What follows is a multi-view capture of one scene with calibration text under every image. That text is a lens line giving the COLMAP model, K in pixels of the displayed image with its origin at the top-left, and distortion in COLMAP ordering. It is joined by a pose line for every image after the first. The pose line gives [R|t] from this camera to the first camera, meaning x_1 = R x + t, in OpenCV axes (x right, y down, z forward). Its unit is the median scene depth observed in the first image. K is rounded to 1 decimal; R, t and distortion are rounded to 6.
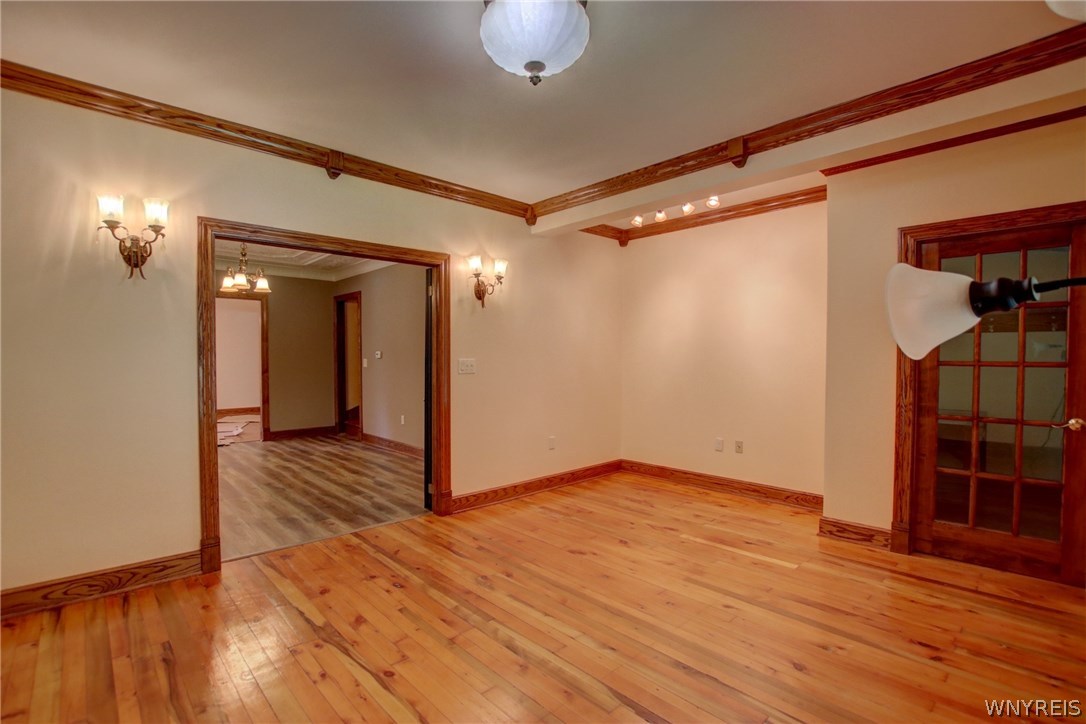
lens RADIAL K [[504.2, 0, 535.6], [0, 504.2, 368.6], [0, 0, 1]] dist [-0.028836, -0.000174]
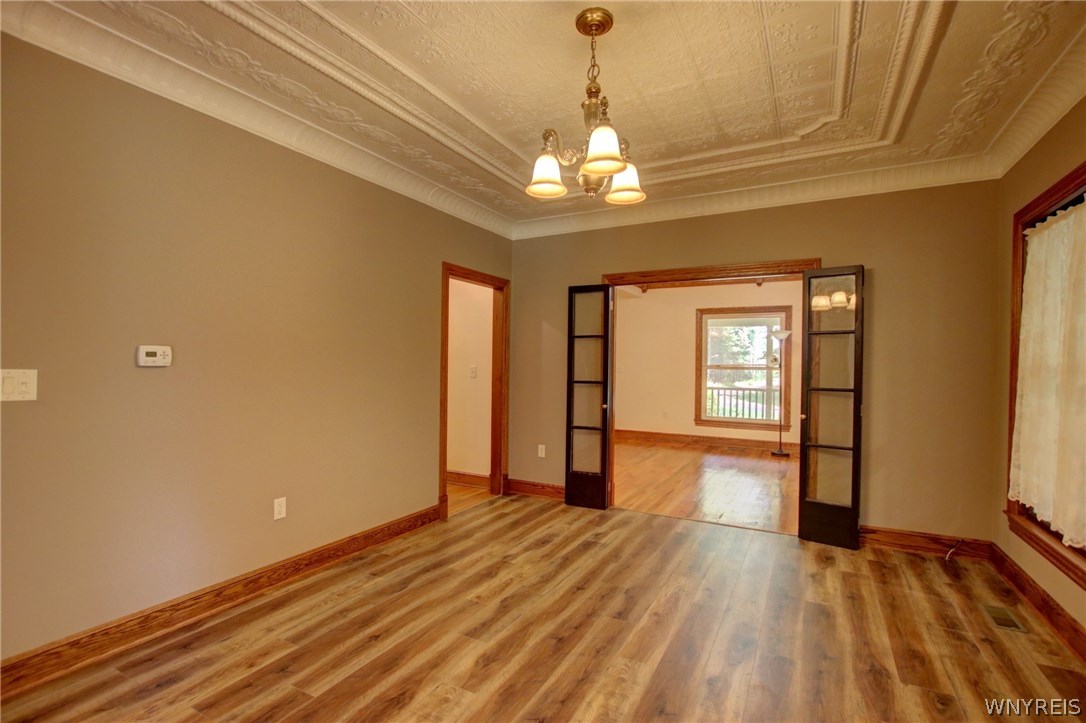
lens RADIAL K [[504.2, 0, 535.6], [0, 504.2, 368.1], [0, 0, 1]] dist [-0.028836, -0.000174]
pose [[-0.310059, -0.012867, 0.950630, -0.819260], [0.011599, 0.999783, 0.017315, -0.026469], [-0.950647, 0.016395, -0.309842, 1.021527]]
